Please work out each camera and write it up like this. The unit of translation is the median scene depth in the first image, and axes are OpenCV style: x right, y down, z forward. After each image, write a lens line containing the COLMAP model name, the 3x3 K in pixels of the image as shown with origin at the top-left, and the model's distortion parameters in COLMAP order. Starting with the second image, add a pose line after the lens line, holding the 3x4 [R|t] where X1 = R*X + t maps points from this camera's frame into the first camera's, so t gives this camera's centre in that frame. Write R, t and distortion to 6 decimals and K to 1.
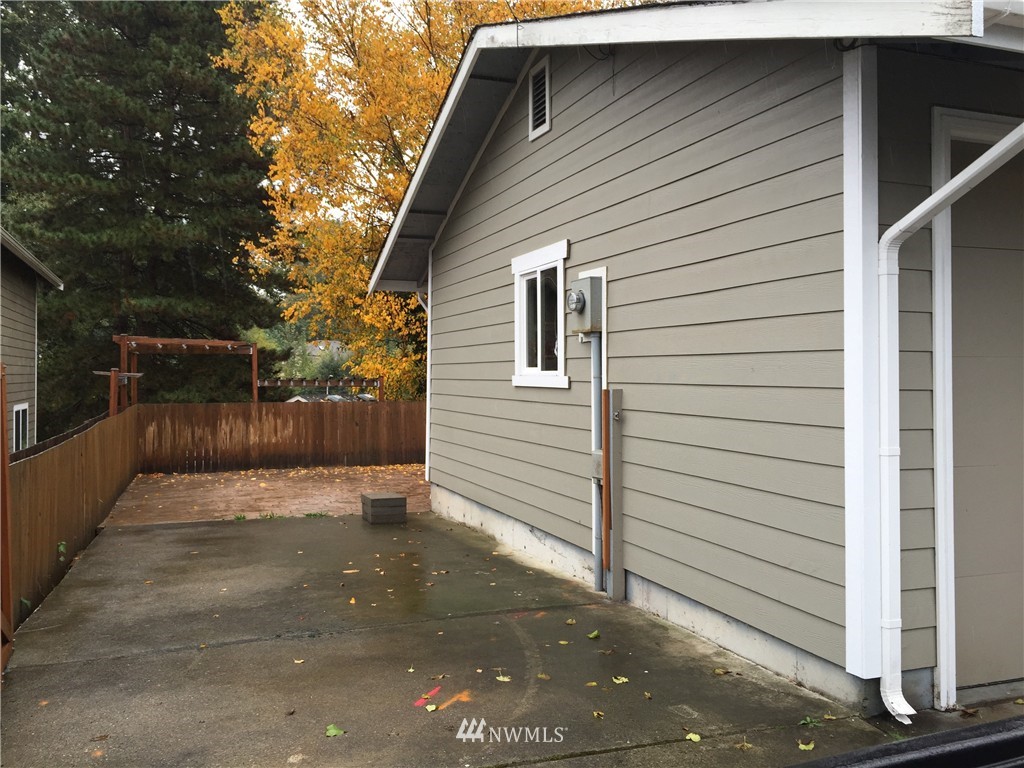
lens RADIAL K [[871.2, 0, 506.3], [0, 871.2, 384.1], [0, 0, 1]] dist [0.066040, -0.078094]
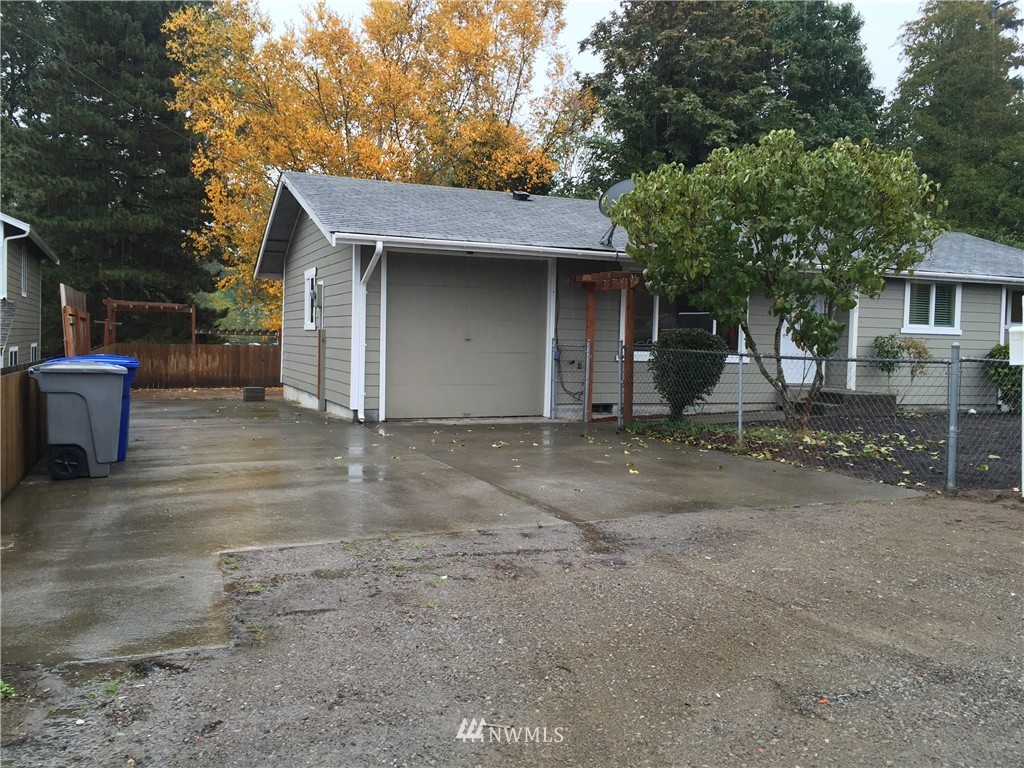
lens RADIAL K [[871.2, 0, 508.2], [0, 871.2, 367.0], [0, 0, 1]] dist [0.066040, -0.078094]
pose [[0.998881, 0.016910, 0.044168, 0.184930], [-0.017866, 0.999613, 0.021336, 0.017291], [-0.043790, -0.022101, 0.998796, -0.527277]]
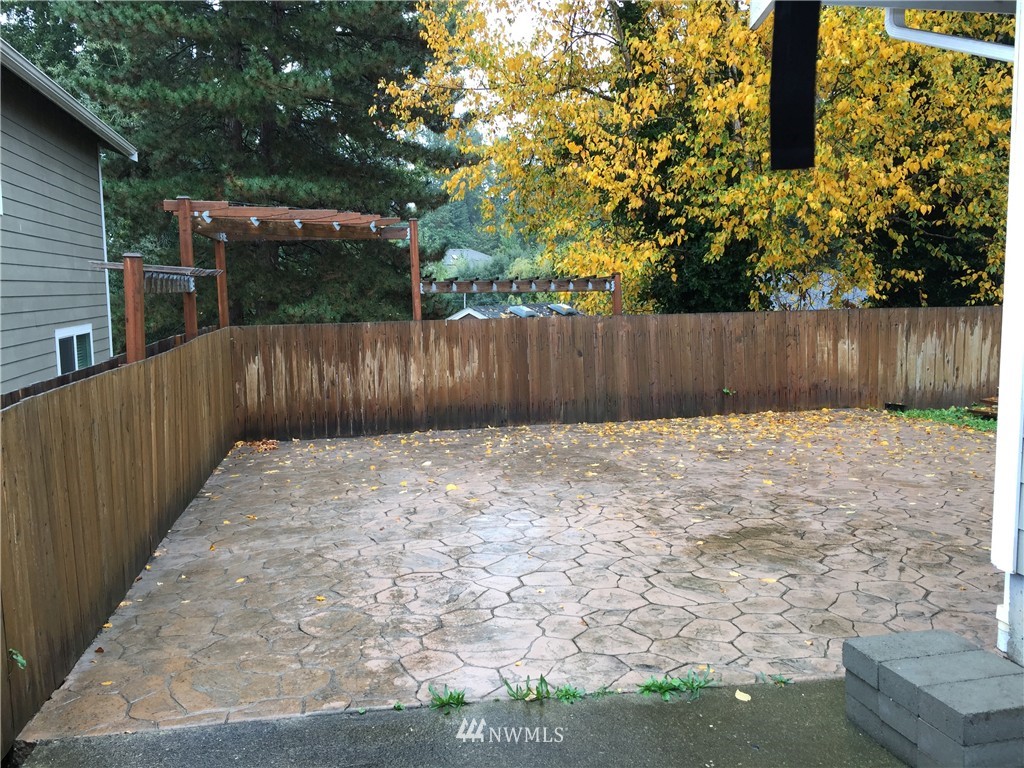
lens RADIAL K [[871.2, 0, 512.9], [0, 871.2, 379.6], [0, 0, 1]] dist [0.066040, -0.078094]
pose [[0.990328, -0.006316, -0.138604, -0.131309], [0.020052, 0.994991, 0.097936, 0.003872], [0.137291, -0.099768, 0.985494, 0.391699]]
